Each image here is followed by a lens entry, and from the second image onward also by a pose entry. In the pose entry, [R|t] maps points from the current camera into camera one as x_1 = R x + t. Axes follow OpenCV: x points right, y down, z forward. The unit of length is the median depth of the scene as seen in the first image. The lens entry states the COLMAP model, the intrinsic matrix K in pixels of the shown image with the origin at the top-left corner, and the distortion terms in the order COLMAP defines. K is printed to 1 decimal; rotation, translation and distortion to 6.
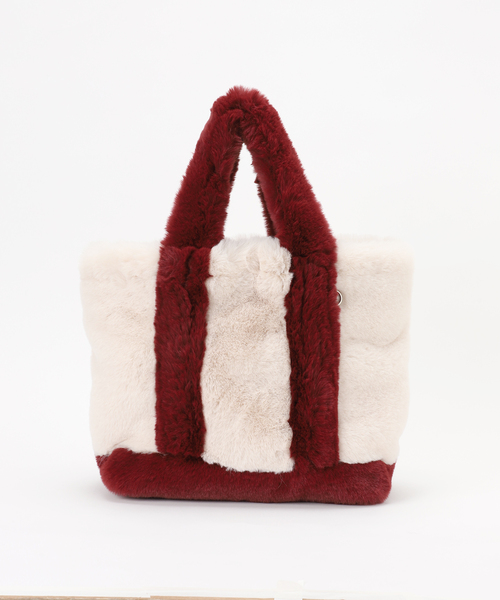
lens RADIAL K [[881.0, 0, 278.6], [0, 881.0, 290.0], [0, 0, 1]] dist [0.125222, 0.000000]
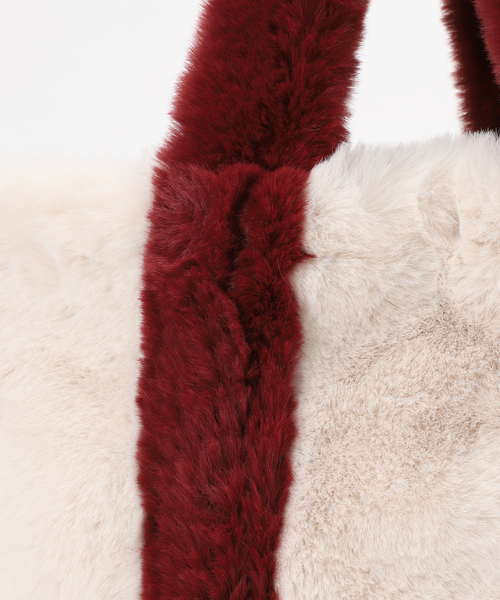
lens RADIAL K [[1086.7, 0, 250.5], [0, 1086.7, 300.4], [0, 0, 1]] dist [0.029314, 0.000000]
pose [[0.993929, 0.001958, -0.110004, -0.053934], [0.000113, 0.999823, 0.018811, -0.007027], [0.110021, -0.018710, 0.993753, 0.599840]]
